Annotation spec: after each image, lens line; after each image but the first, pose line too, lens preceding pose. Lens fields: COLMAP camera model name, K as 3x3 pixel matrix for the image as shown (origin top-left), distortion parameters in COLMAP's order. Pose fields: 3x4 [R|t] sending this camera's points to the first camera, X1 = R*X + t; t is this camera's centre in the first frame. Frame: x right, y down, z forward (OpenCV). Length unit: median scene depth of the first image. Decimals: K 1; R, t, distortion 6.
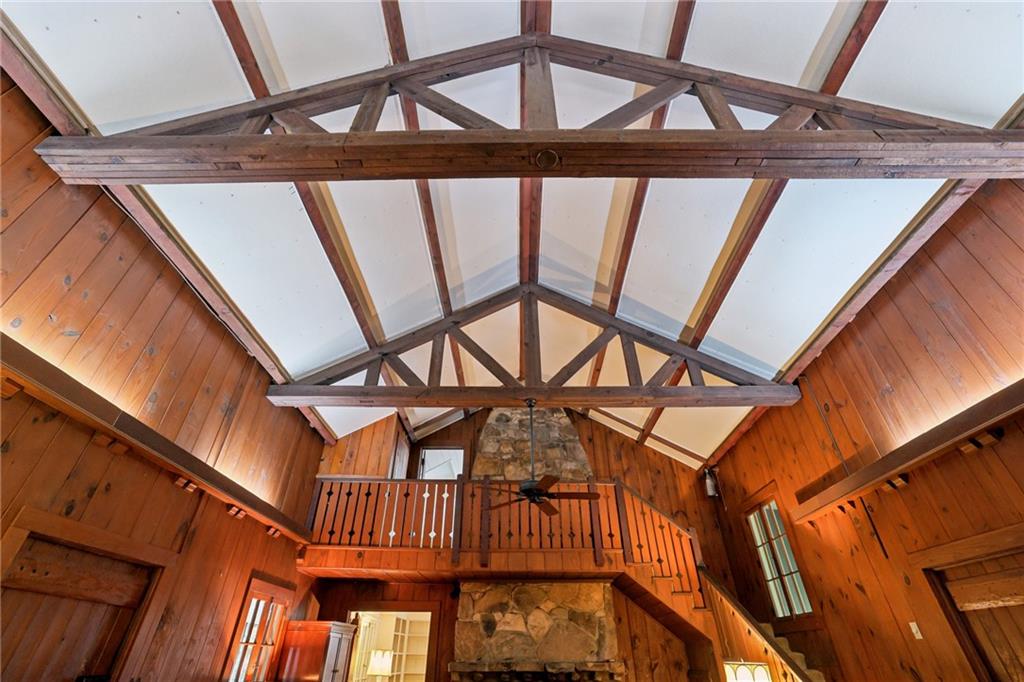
lens RADIAL K [[441.4, 0, 509.8], [0, 441.4, 339.4], [0, 0, 1]] dist [-0.051259, 0.025847]
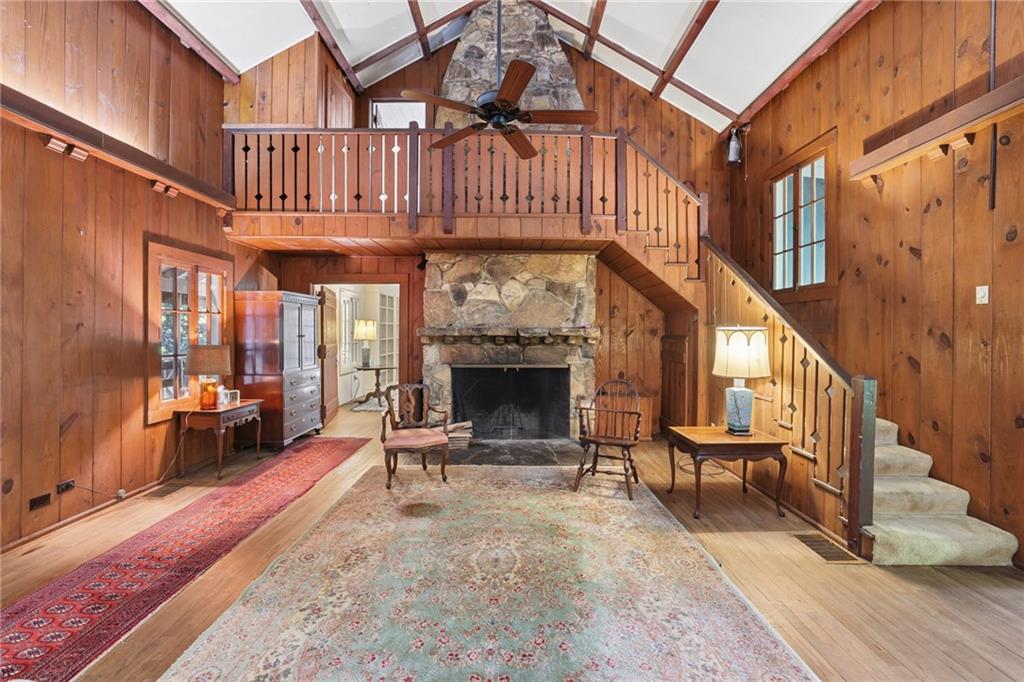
lens RADIAL K [[441.4, 0, 509.8], [0, 441.4, 339.4], [0, 0, 1]] dist [-0.051259, 0.025847]
pose [[0.999886, 0.000906, 0.015045, 0.044539], [-0.009906, 0.791848, 0.610637, 0.157014], [-0.011360, -0.610717, 0.791768, 0.193871]]
